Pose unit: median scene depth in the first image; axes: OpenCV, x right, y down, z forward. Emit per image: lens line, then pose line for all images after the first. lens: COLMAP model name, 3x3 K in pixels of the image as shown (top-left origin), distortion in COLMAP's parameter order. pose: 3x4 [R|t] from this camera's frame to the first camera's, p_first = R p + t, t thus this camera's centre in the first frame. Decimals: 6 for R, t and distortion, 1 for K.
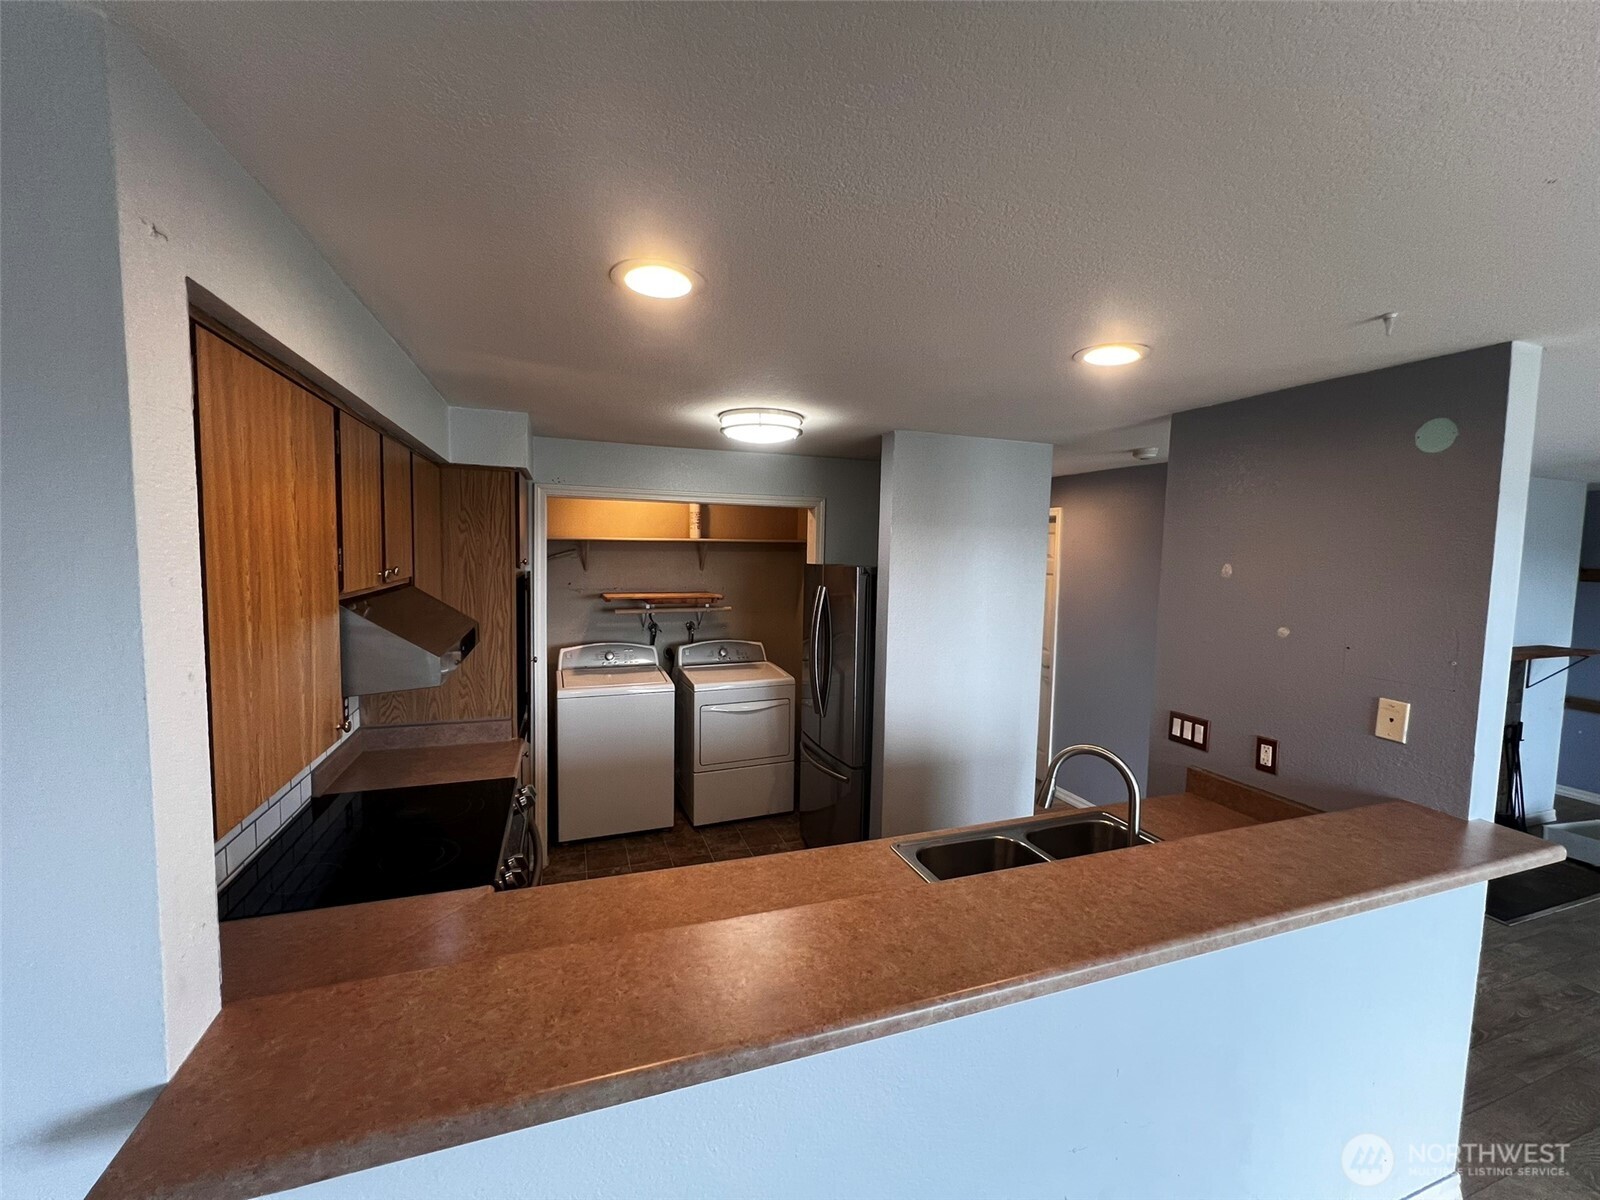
lens RADIAL K [[637.3, 0, 795.6], [0, 637.3, 598.3], [0, 0, 1]] dist [-0.002920, -0.000527]
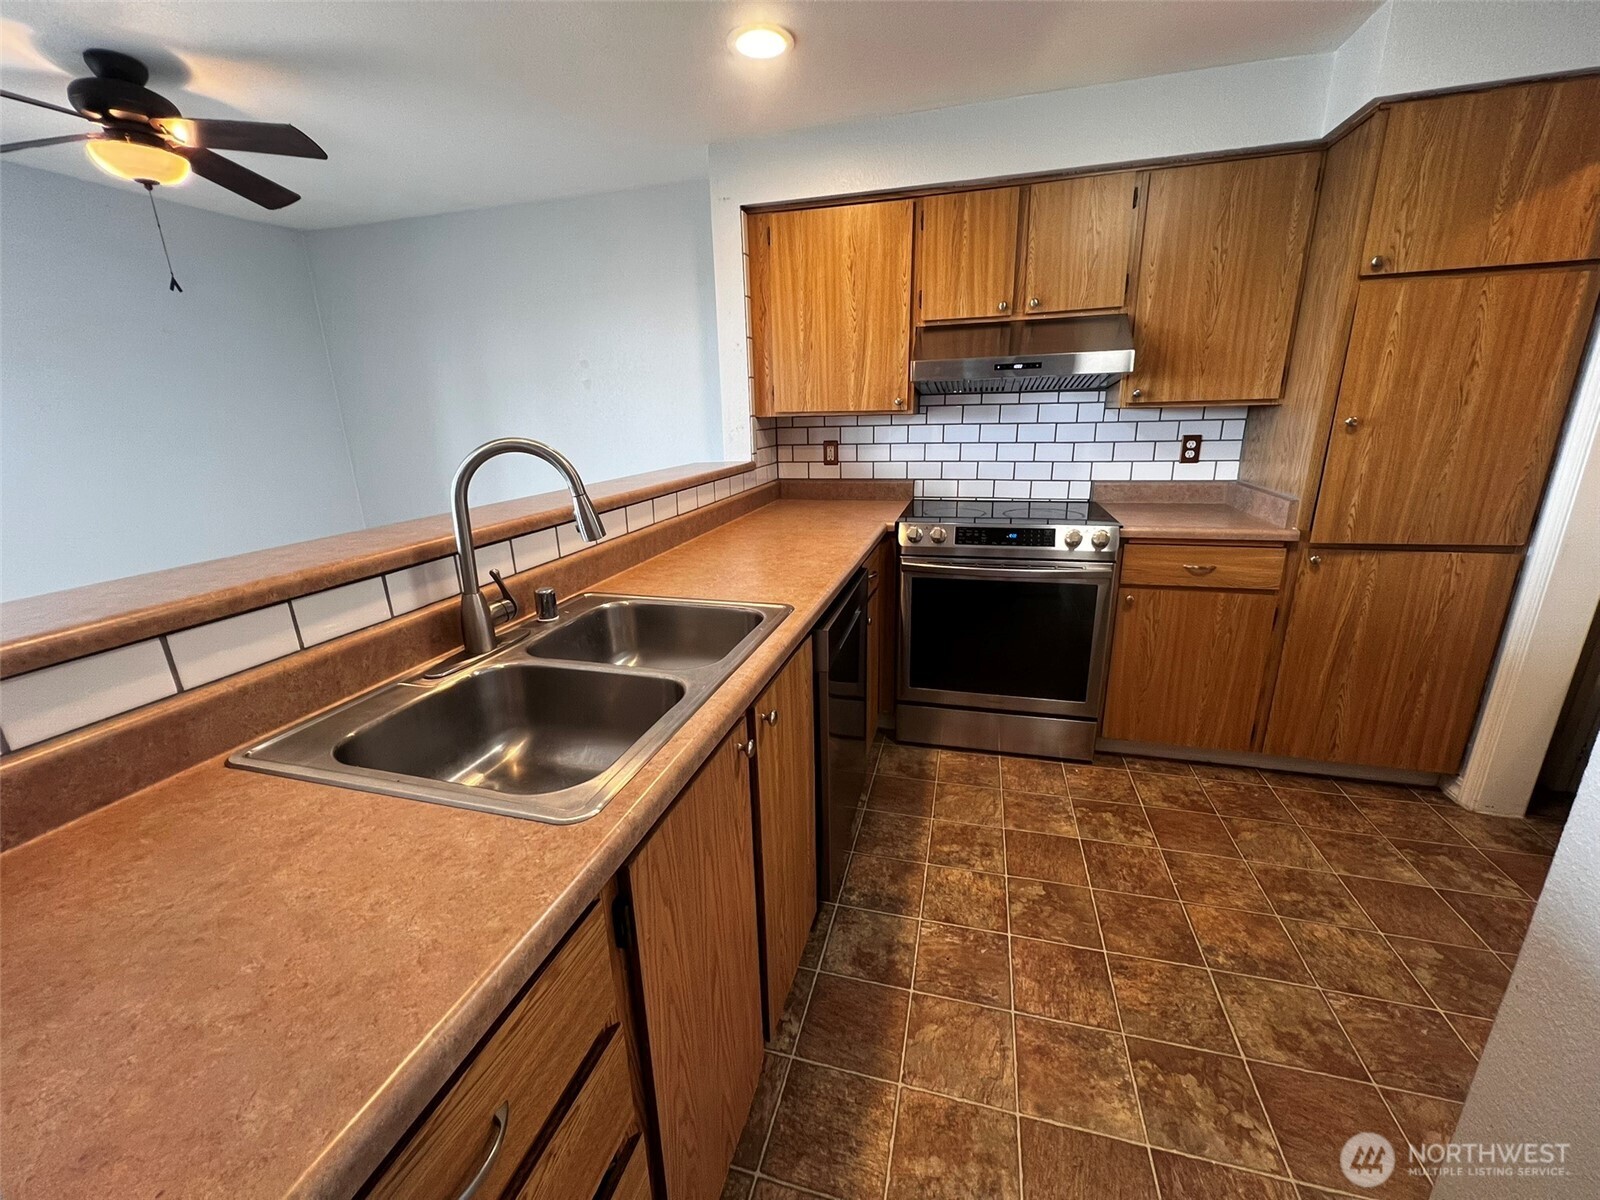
lens RADIAL K [[637.3, 0, 798.4], [0, 637.3, 597.8], [0, 0, 1]] dist [-0.002920, -0.000527]
pose [[-0.578487, 0.222589, -0.784734, 0.361338], [-0.048151, 0.951051, 0.305261, 0.072184], [0.814269, 0.214375, -0.539452, 0.692165]]
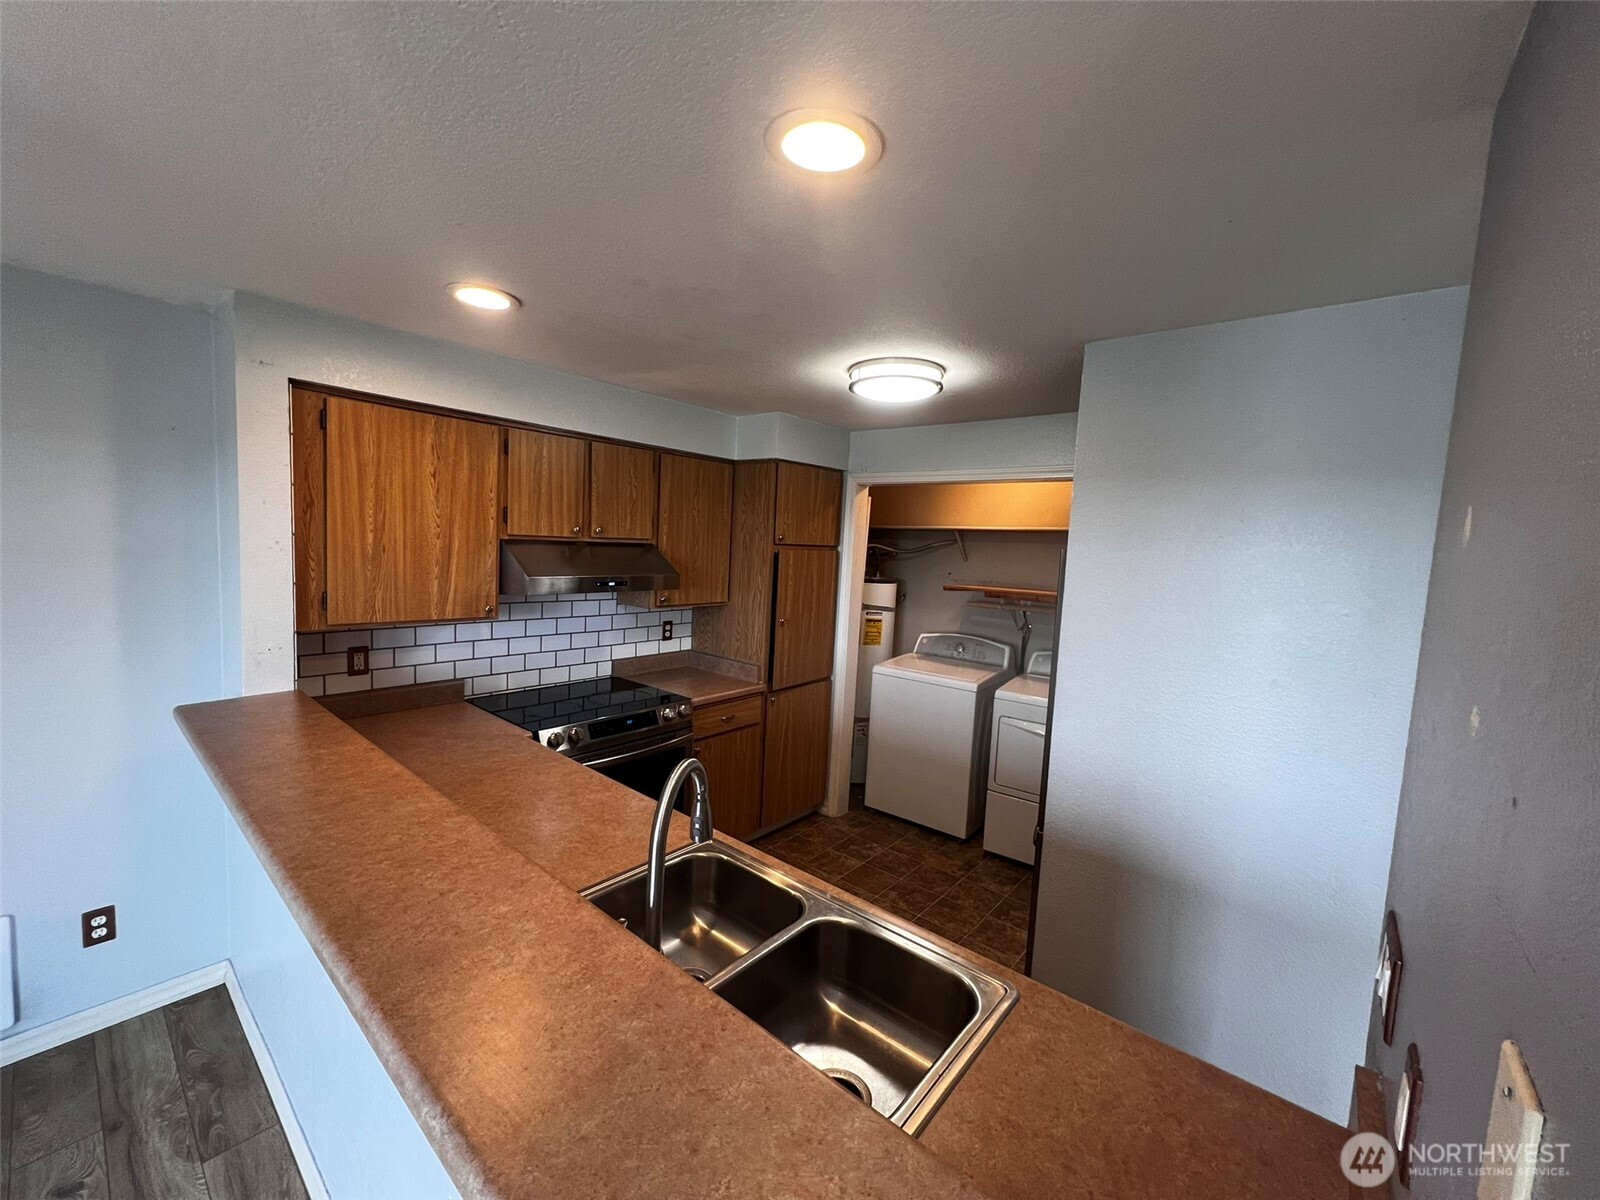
lens RADIAL K [[637.3, 0, 795.5], [0, 637.3, 599.5], [0, 0, 1]] dist [-0.002920, -0.000527]
pose [[0.504645, 0.080290, -0.859585, 0.455498], [-0.102530, 0.994193, 0.032669, 0.012096], [0.857217, 0.071647, 0.509947, 0.312237]]
